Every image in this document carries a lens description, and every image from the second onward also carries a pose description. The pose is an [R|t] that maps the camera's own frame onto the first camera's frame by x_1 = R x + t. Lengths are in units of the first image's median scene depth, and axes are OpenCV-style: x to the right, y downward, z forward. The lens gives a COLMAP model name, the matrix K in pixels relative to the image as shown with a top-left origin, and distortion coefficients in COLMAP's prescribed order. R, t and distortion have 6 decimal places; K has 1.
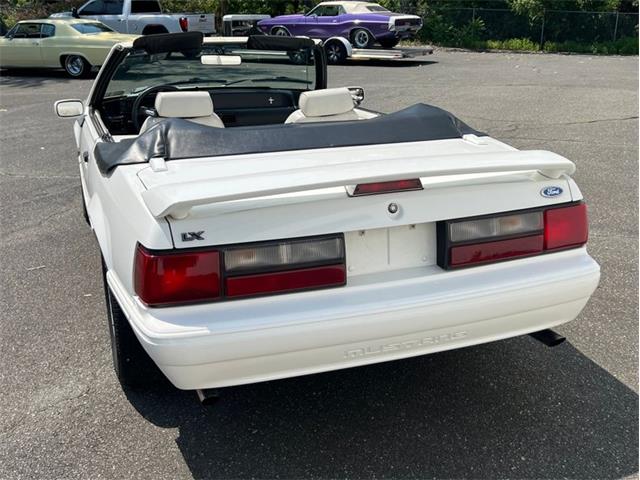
lens RADIAL K [[706.3, 0, 323.2], [0, 706.3, 241.9], [0, 0, 1]] dist [0.053733, 0.000000]
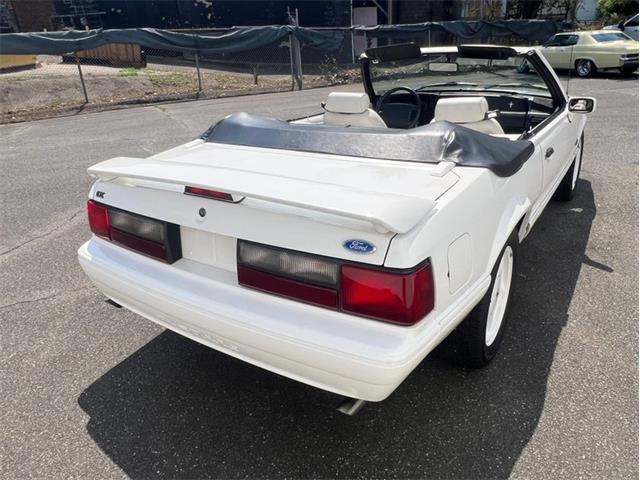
lens RADIAL K [[460.5, 0, 318.2], [0, 460.5, 240.7], [0, 0, 1]] dist [-0.007225, 0.006478]
pose [[0.590926, 0.299886, -0.748916, 0.097698], [-0.205932, 0.953658, 0.219382, -0.025971], [0.779999, 0.024587, 0.625297, 0.089662]]
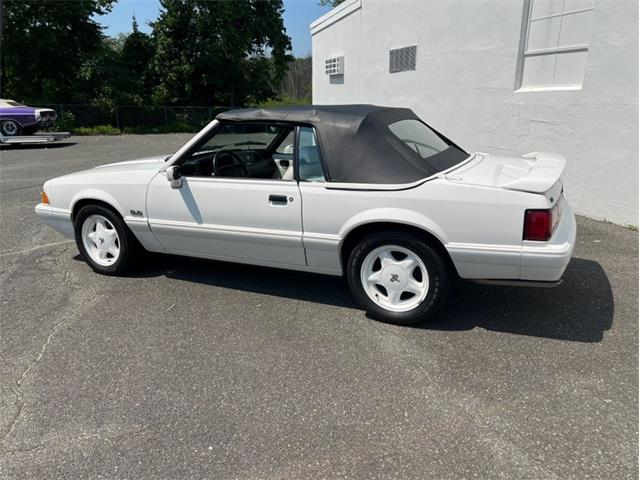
lens RADIAL K [[482.2, 0, 324.6], [0, 482.2, 239.5], [0, 0, 1]] dist [0.054714, -0.063109]
pose [[0.713519, -0.200194, 0.671426, -0.182767], [0.232185, 0.971721, 0.042989, -0.012292], [-0.661045, 0.125221, 0.739823, 0.052024]]
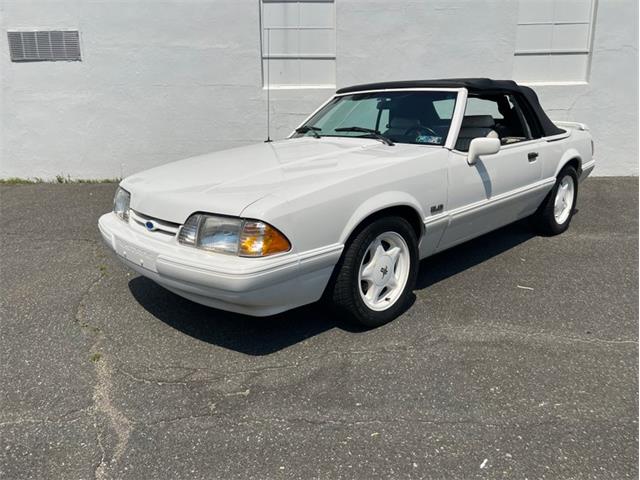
lens RADIAL K [[482.2, 0, 324.9], [0, 482.2, 229.3], [0, 0, 1]] dist [0.054714, -0.063109]
pose [[-0.413902, -0.209106, 0.885979, -0.226396], [0.303954, 0.885659, 0.351028, -0.098521], [-0.858077, 0.414588, -0.303018, 0.357848]]
